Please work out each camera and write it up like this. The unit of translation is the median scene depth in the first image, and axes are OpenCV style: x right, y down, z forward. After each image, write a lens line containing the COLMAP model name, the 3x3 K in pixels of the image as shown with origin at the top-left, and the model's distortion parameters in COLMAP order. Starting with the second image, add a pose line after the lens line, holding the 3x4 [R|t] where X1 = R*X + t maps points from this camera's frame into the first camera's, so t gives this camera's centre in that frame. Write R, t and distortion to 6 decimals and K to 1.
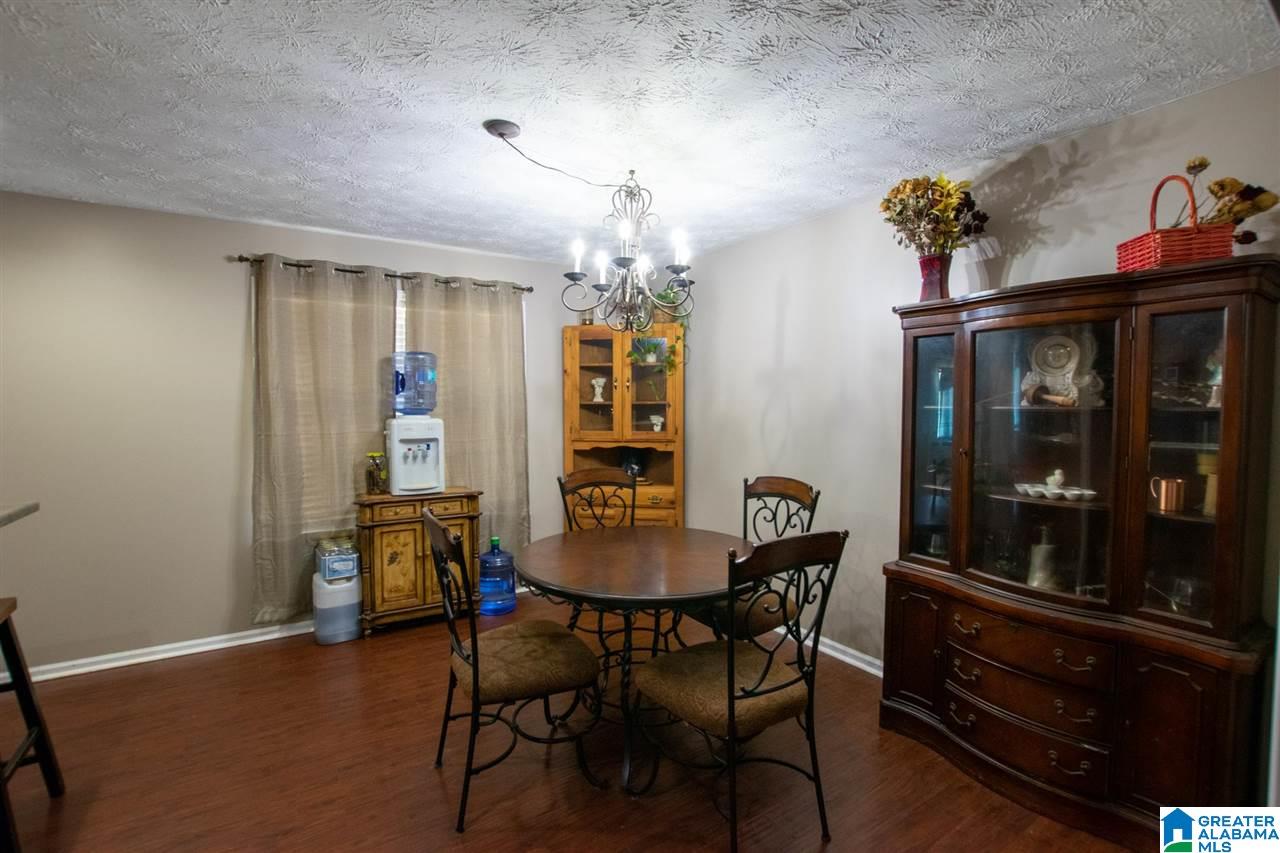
lens RADIAL K [[563.2, 0, 635.8], [0, 563.2, 427.4], [0, 0, 1]] dist [-0.034539, 0.005056]
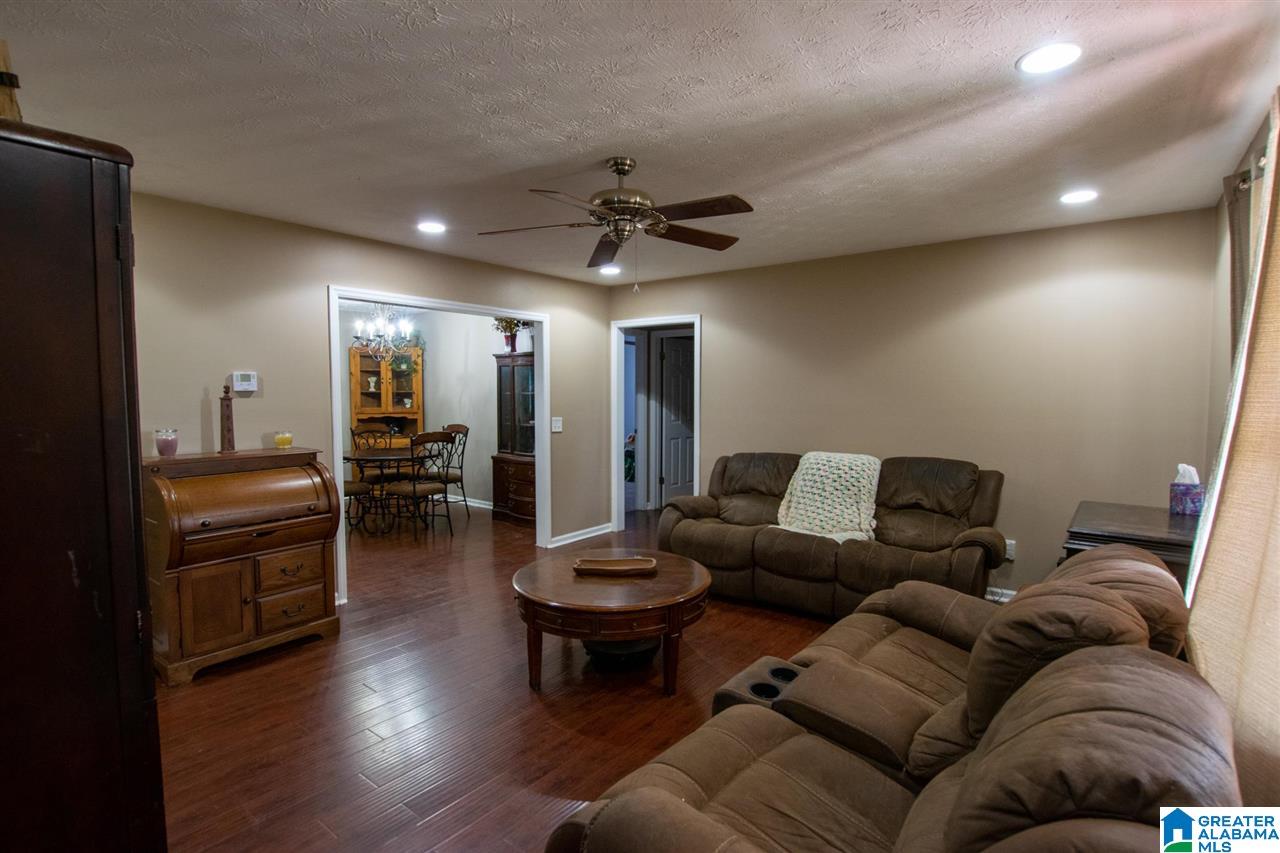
lens RADIAL K [[600.0, 0, 619.3], [0, 600.0, 419.1], [0, 0, 1]] dist [-0.000456, 0.000046]
pose [[0.952003, -0.015439, 0.305699, 0.115308], [0.014173, 0.999879, 0.006361, 0.050493], [-0.305760, -0.001723, 0.952107, -1.246837]]
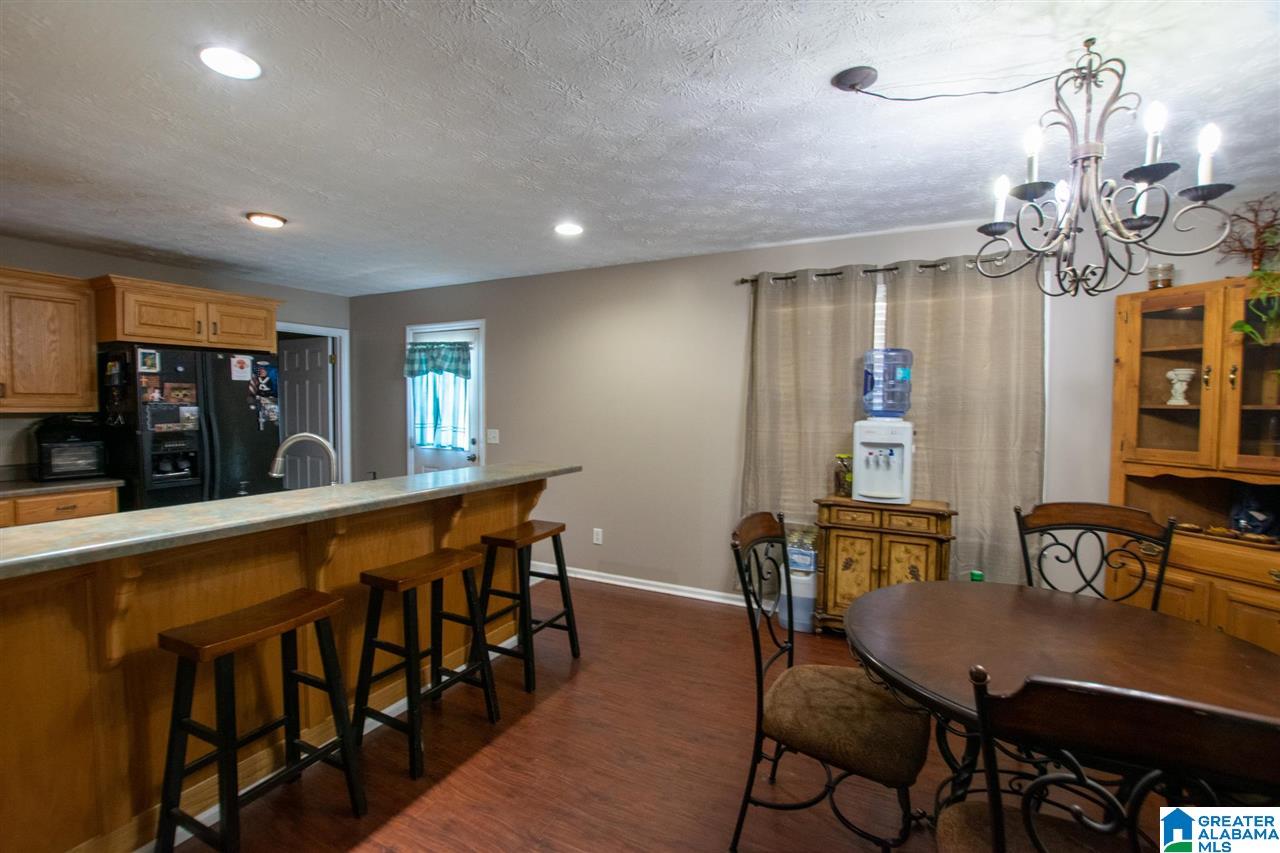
lens RADIAL K [[563.2, 0, 637.4], [0, 563.2, 426.7], [0, 0, 1]] dist [-0.034539, 0.005056]
pose [[0.503539, 0.040759, -0.863010, 0.206773], [-0.044164, 0.998795, 0.021404, -0.008511], [0.862843, 0.027336, 0.504733, 0.188181]]
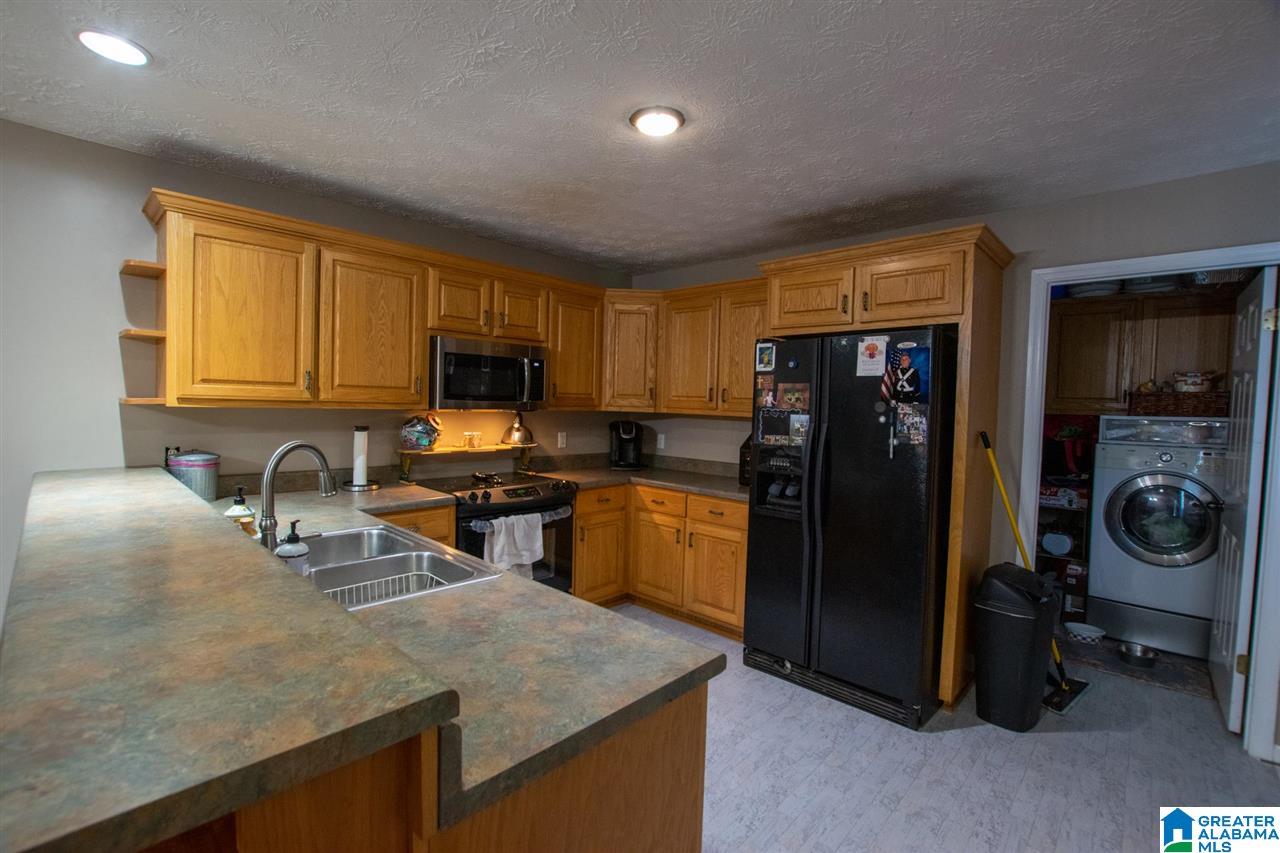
lens RADIAL K [[563.2, 0, 643.5], [0, 563.2, 425.8], [0, 0, 1]] dist [-0.034539, 0.005056]
pose [[-0.967345, -0.011677, -0.253195, -0.731035], [-0.034705, 0.995632, 0.086675, -0.031971], [0.251077, 0.092632, -0.963525, 0.696352]]
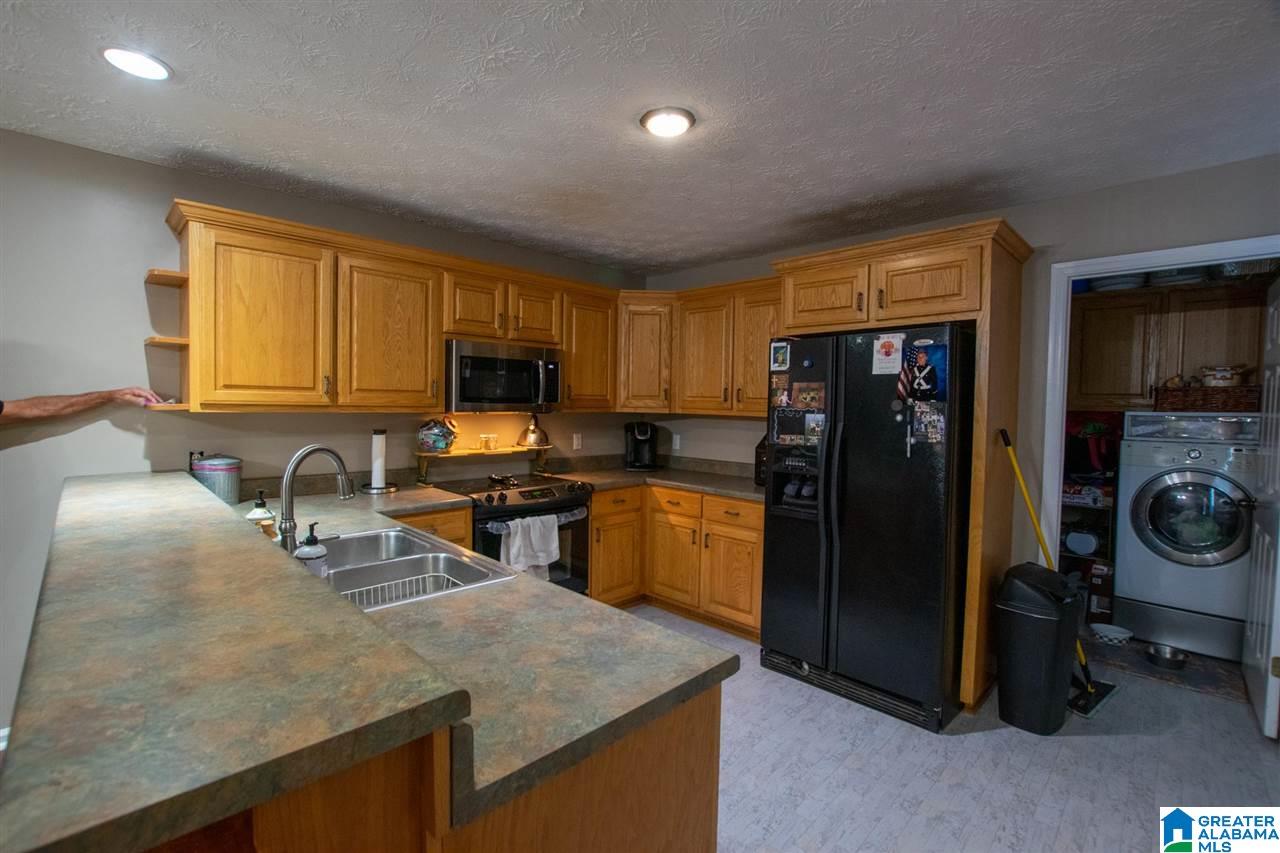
lens RADIAL K [[563.2, 0, 643.4], [0, 563.2, 425.7], [0, 0, 1]] dist [-0.034539, 0.005056]
pose [[-0.974479, -0.003074, -0.224459, -0.734182], [-0.022874, 0.996061, 0.085665, -0.032009], [0.223311, 0.088613, -0.970711, 0.697265]]
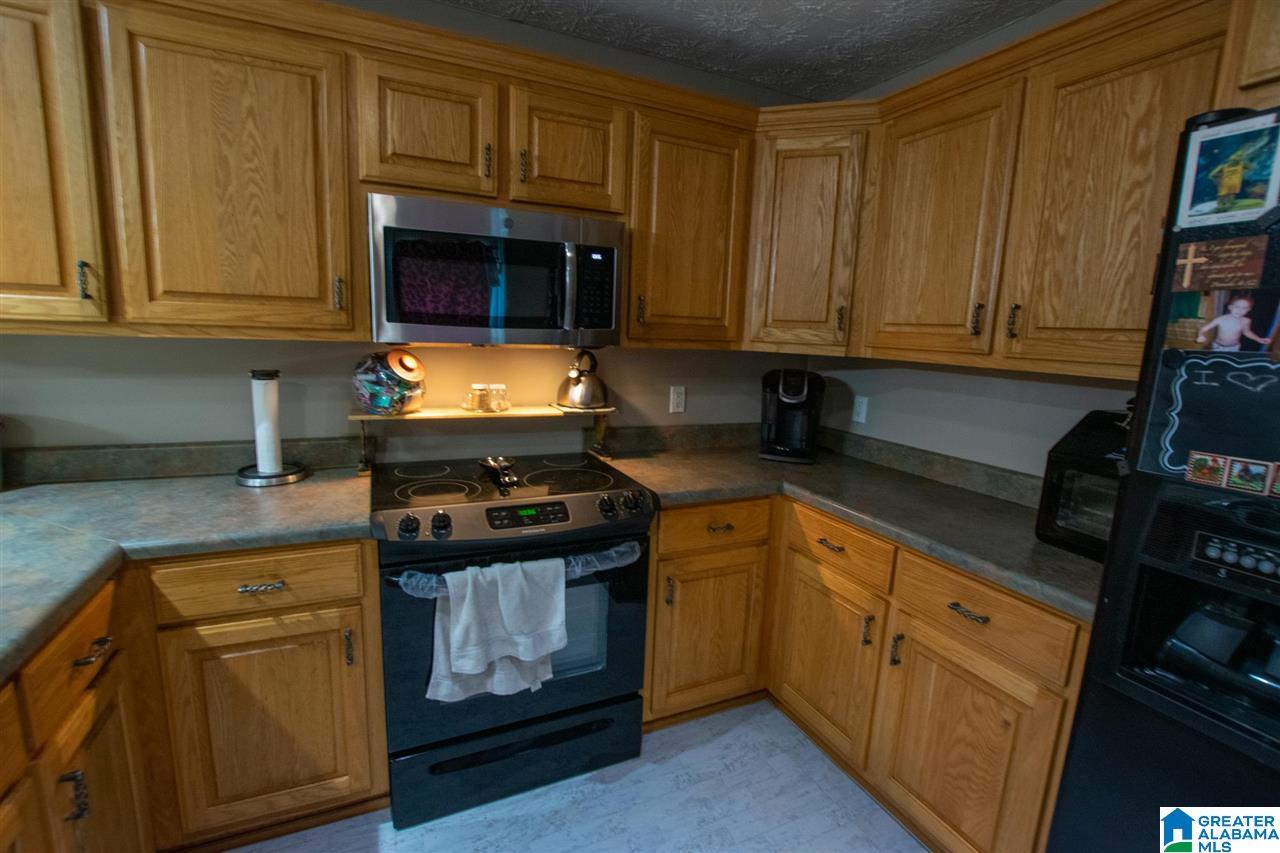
lens RADIAL K [[563.2, 0, 639.5], [0, 563.2, 426.0], [0, 0, 1]] dist [-0.034539, 0.005056]
pose [[-0.990201, -0.057103, 0.127444, -0.911608], [-0.029472, 0.977475, 0.208983, -0.004718], [-0.136507, 0.203179, -0.969579, 0.193588]]
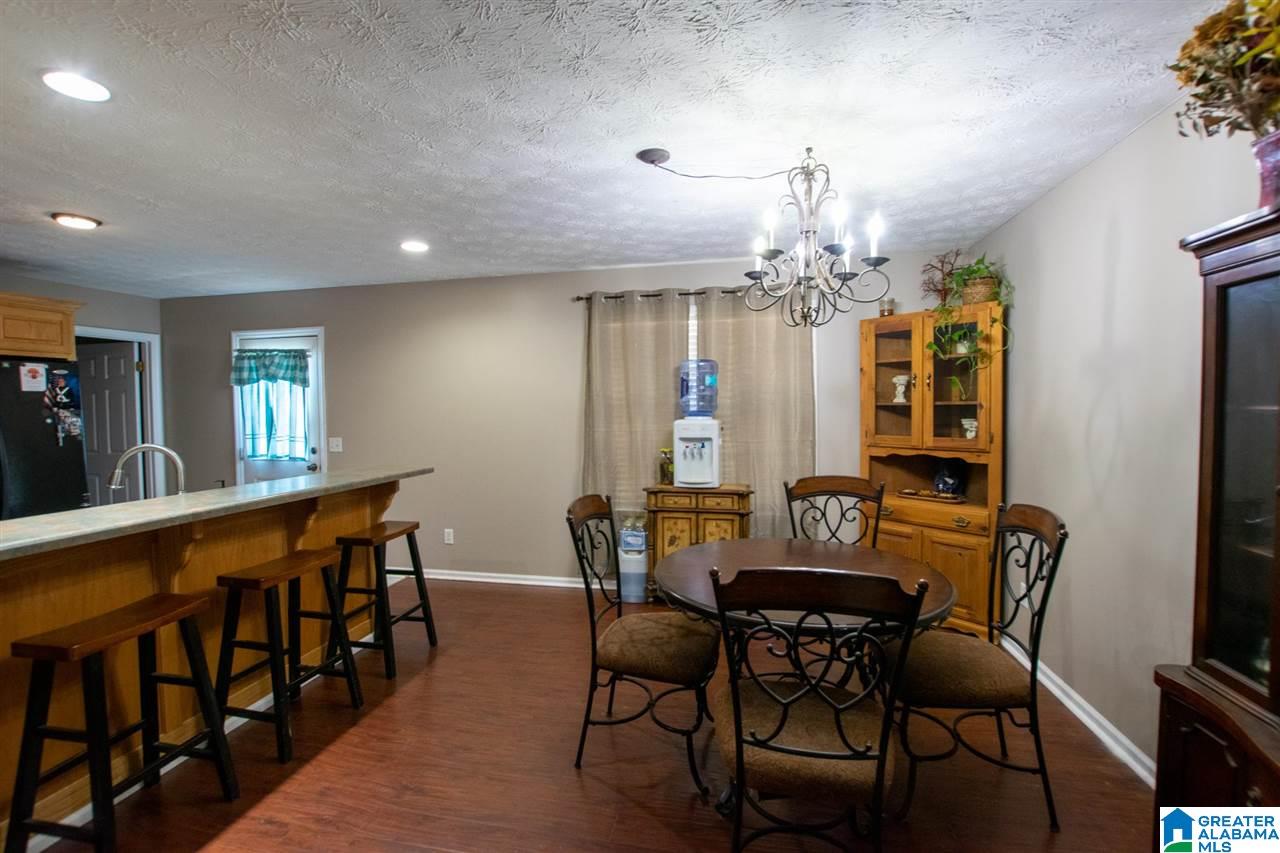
lens RADIAL K [[563.2, 0, 636.2], [0, 563.2, 426.4], [0, 0, 1]] dist [-0.034539, 0.005056]
pose [[0.713959, 0.017558, -0.699967, 0.314737], [-0.020094, 0.999788, 0.004583, -0.005057], [0.699899, 0.010793, 0.714161, 0.119539]]
